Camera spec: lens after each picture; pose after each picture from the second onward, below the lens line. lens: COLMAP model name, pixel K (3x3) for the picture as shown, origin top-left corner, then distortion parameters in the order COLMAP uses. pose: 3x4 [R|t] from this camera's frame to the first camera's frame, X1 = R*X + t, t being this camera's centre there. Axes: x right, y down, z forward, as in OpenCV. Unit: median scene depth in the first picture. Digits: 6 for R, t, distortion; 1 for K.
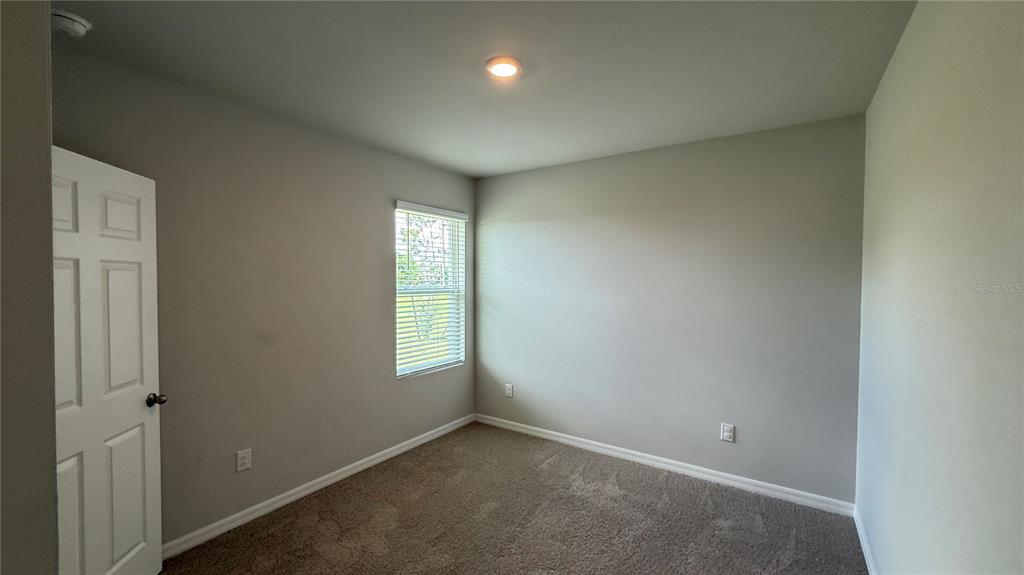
lens RADIAL K [[404.9, 0, 512.0], [0, 404.9, 287.5], [0, 0, 1]] dist [0.000269, -0.000012]
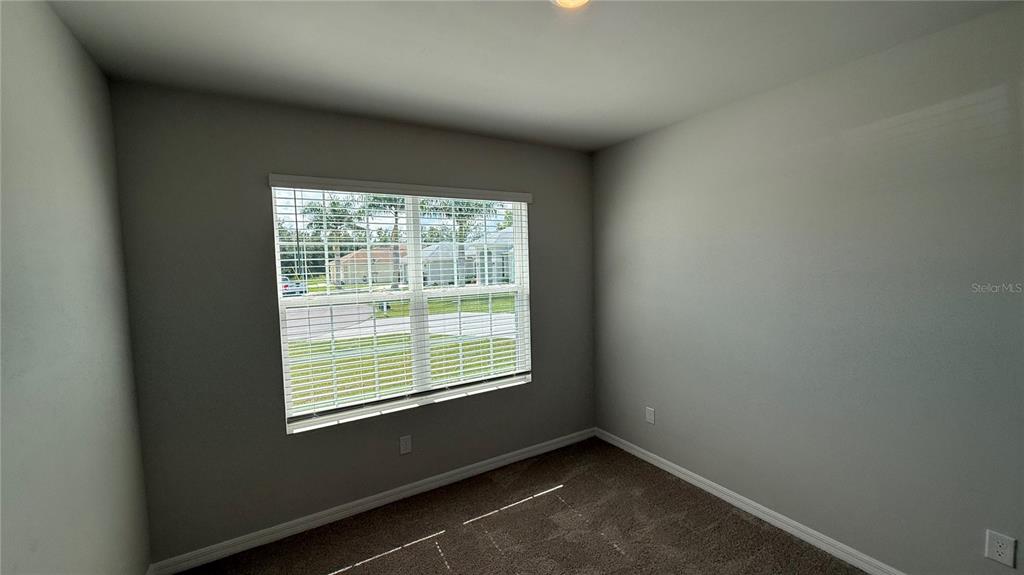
lens RADIAL K [[404.9, 0, 512.0], [0, 404.9, 287.5], [0, 0, 1]] dist [0.000269, -0.000012]
pose [[0.907234, -0.025216, -0.419870, 0.185031], [0.035699, 0.999216, 0.017127, -0.009563], [0.419109, -0.030527, 0.907423, 0.258360]]
